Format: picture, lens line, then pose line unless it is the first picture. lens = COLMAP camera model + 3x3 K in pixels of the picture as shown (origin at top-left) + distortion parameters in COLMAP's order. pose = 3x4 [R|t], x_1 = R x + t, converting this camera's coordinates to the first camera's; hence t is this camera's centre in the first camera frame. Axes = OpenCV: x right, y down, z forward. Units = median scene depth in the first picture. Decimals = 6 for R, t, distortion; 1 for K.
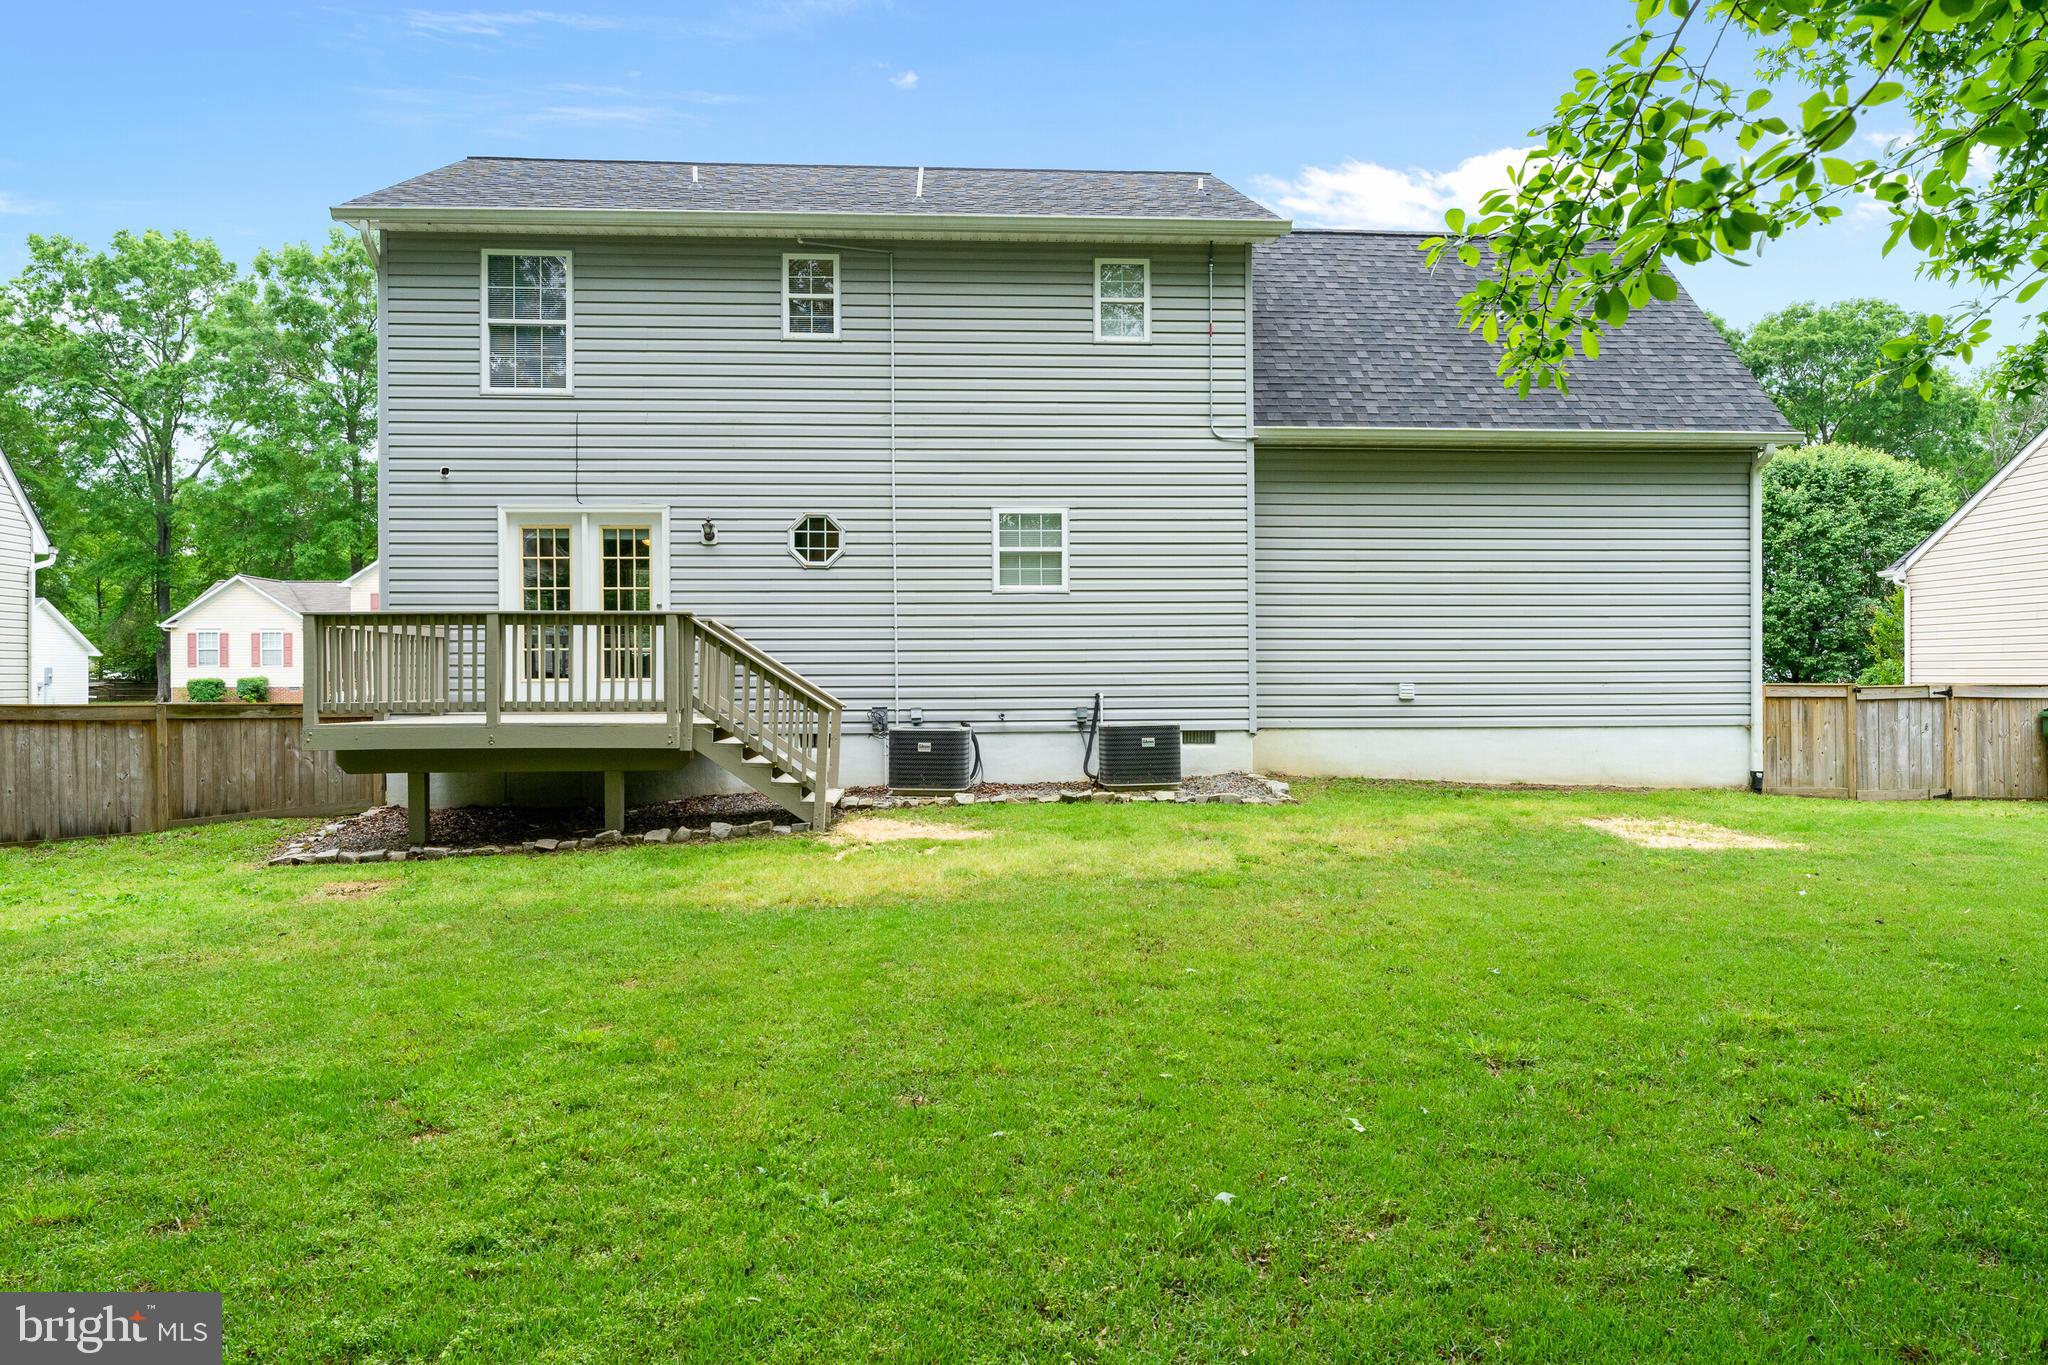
lens RADIAL K [[1464.6, 0, 1023.9], [0, 1464.6, 648.2], [0, 0, 1]] dist [0.000887, 0.001389]
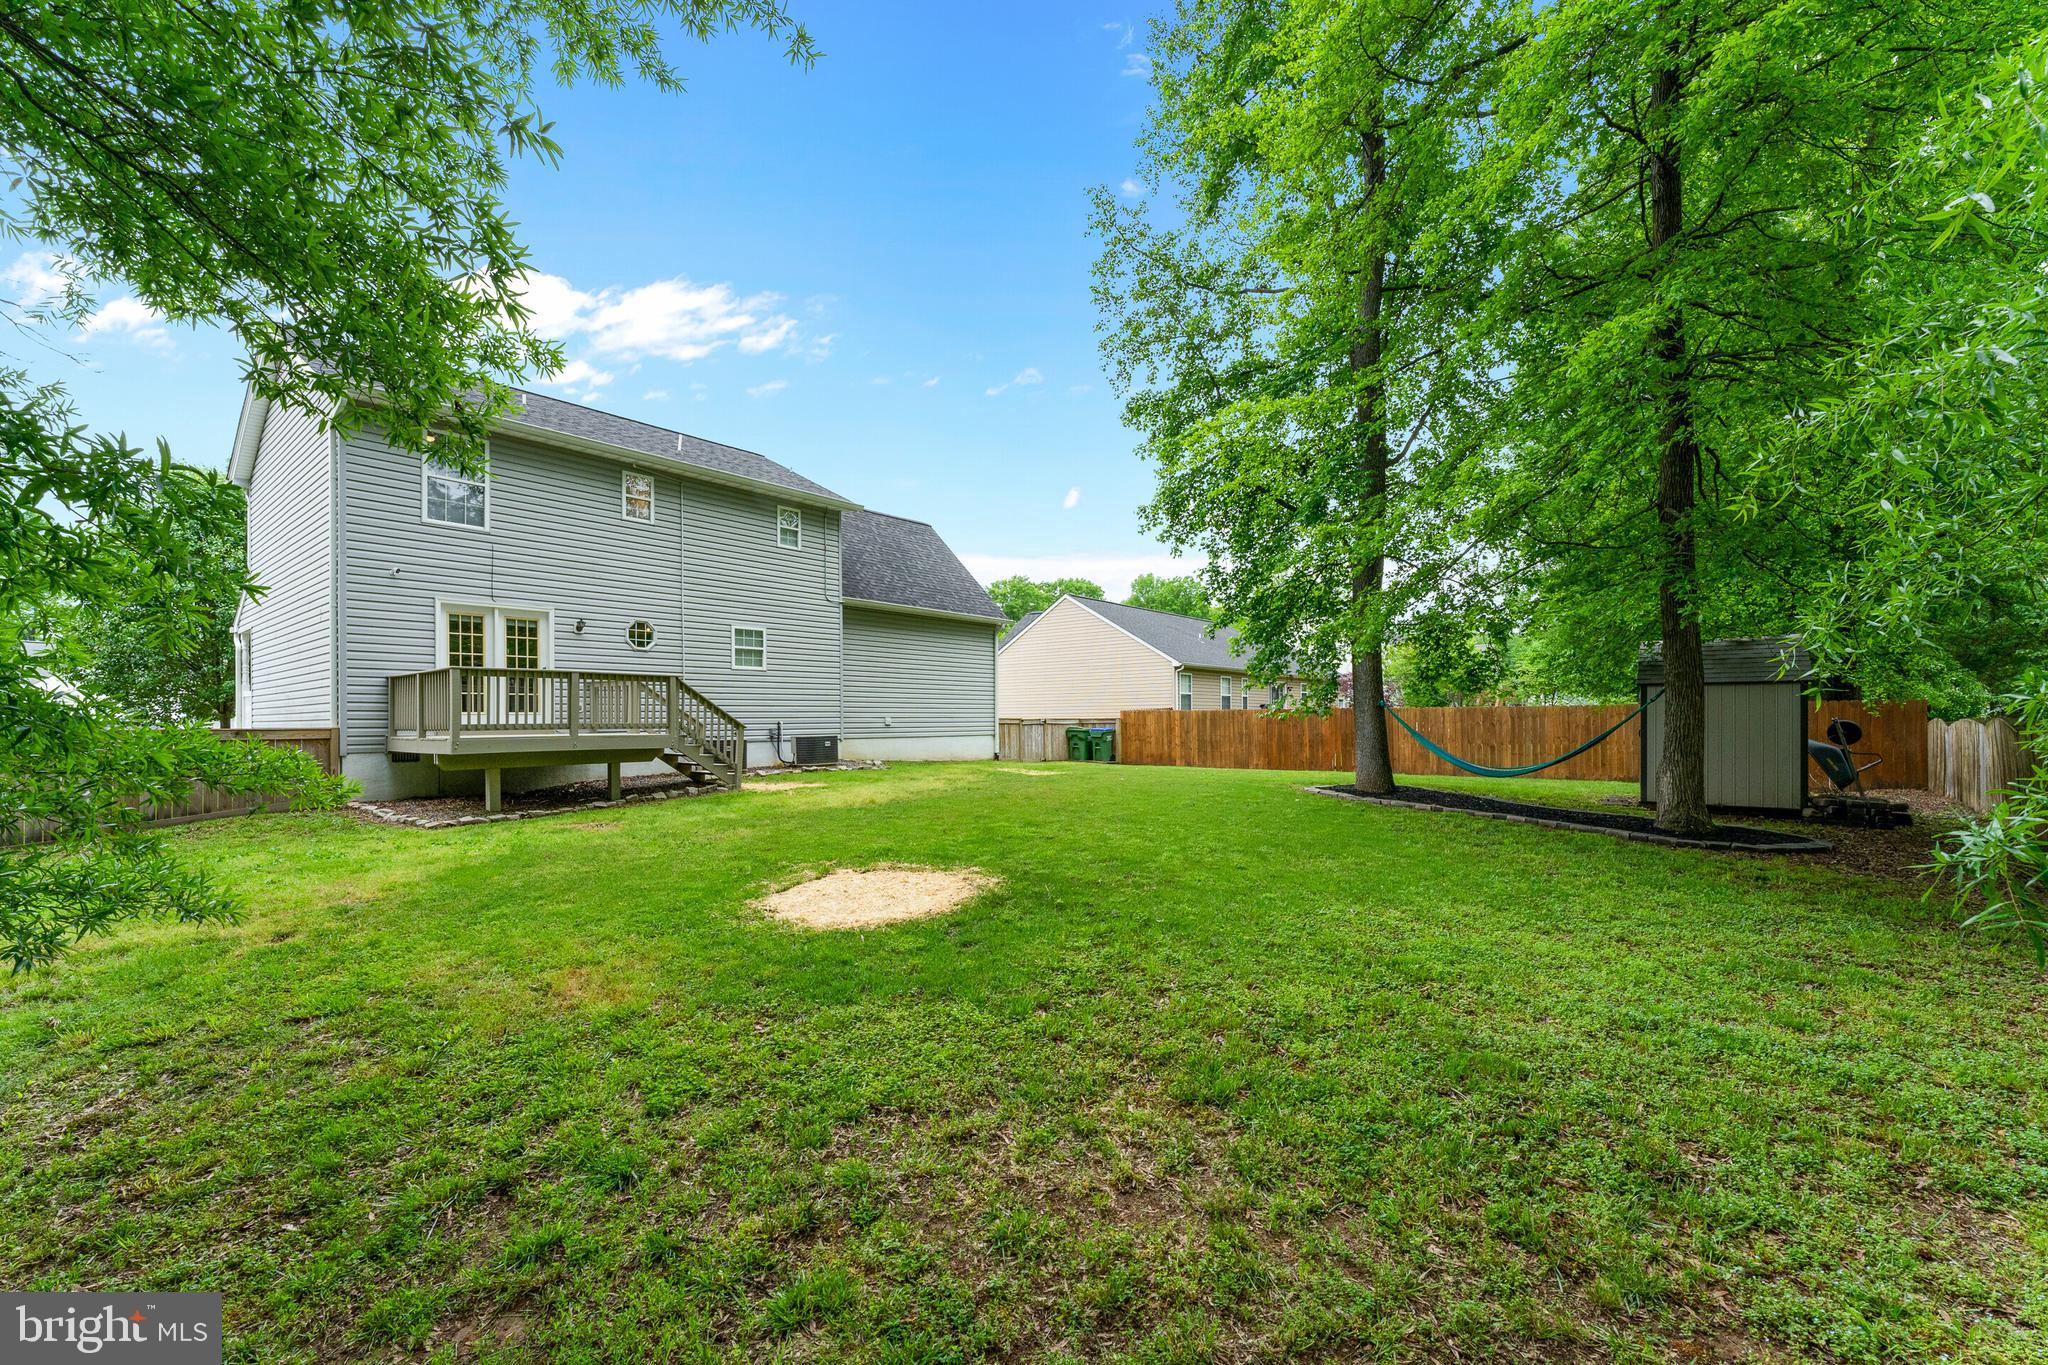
lens RADIAL K [[841.6, 0, 1023.6], [0, 841.6, 721.7], [0, 0, 1]] dist [0.000287, 0.000019]
pose [[0.700072, 0.001890, 0.714069, -0.548146], [-0.018554, 0.999707, 0.015544, 0.007222], [-0.713831, -0.024131, 0.699902, -0.056063]]
